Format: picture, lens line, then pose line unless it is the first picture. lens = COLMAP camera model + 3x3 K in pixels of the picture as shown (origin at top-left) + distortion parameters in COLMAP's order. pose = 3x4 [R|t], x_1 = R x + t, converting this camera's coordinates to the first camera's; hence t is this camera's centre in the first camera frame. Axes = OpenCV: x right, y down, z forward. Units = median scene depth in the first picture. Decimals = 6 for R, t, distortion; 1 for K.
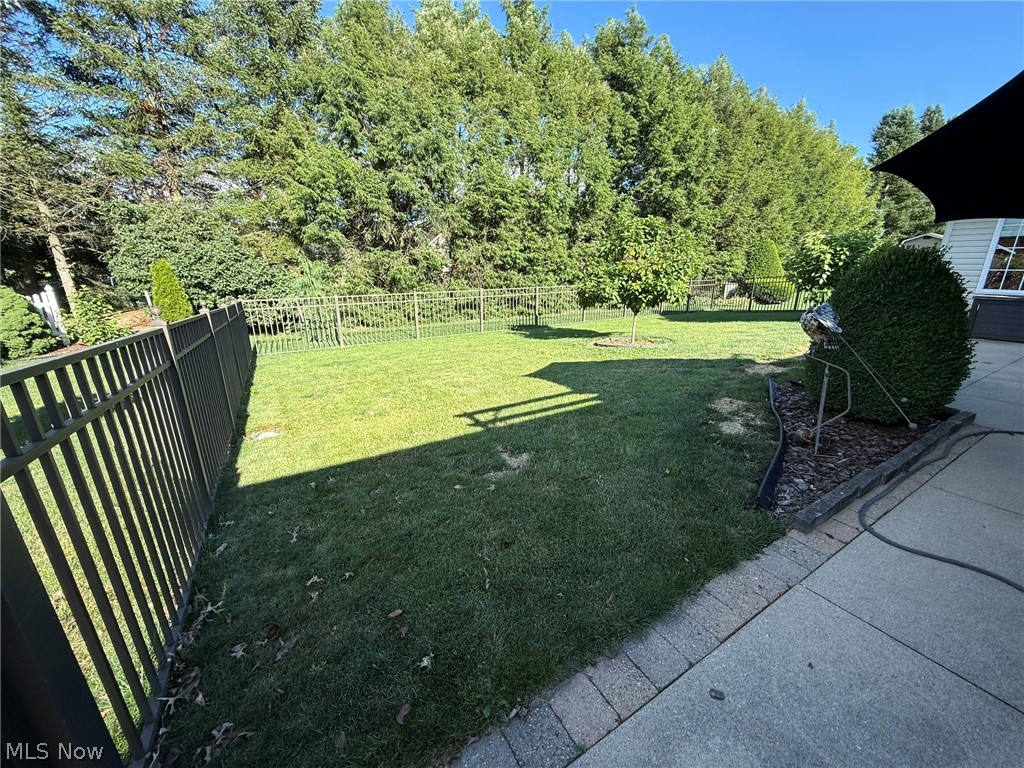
lens RADIAL K [[405.8, 0, 514.3], [0, 405.8, 384.4], [0, 0, 1]] dist [0.001641, 0.000667]
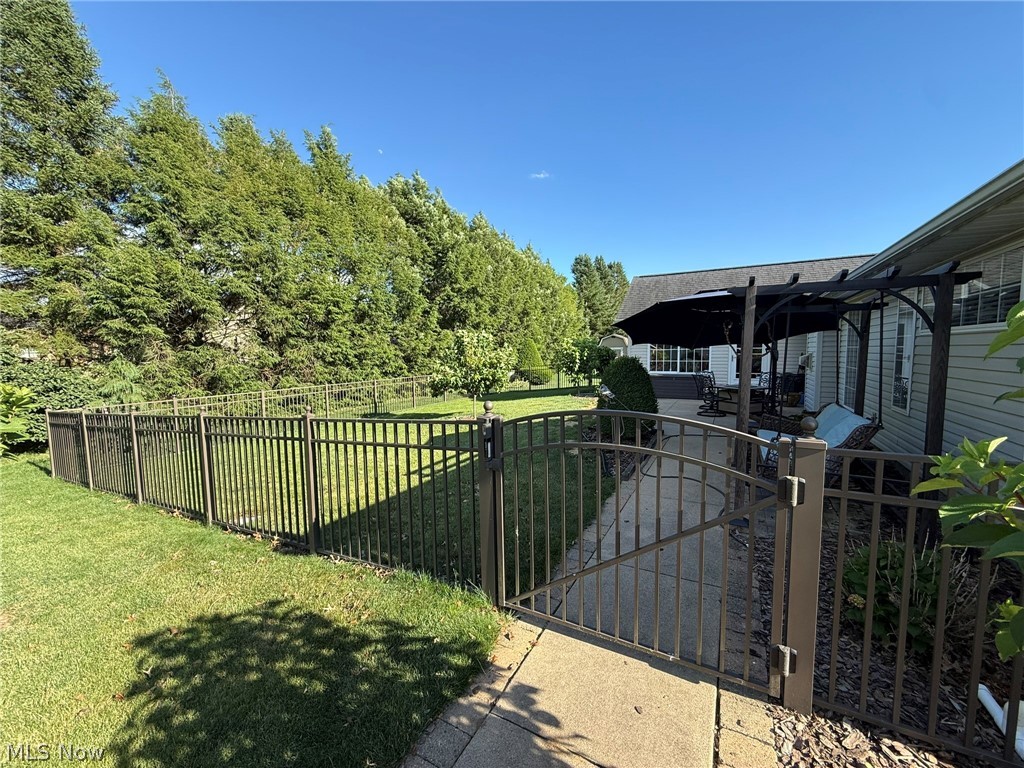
lens RADIAL K [[405.8, 0, 511.4], [0, 405.8, 384.4], [0, 0, 1]] dist [0.001641, 0.000667]
pose [[0.865575, -0.046559, 0.498610, -0.157579], [0.151133, 0.973530, -0.171457, 0.020699], [-0.477429, 0.223765, 0.849701, -0.124134]]
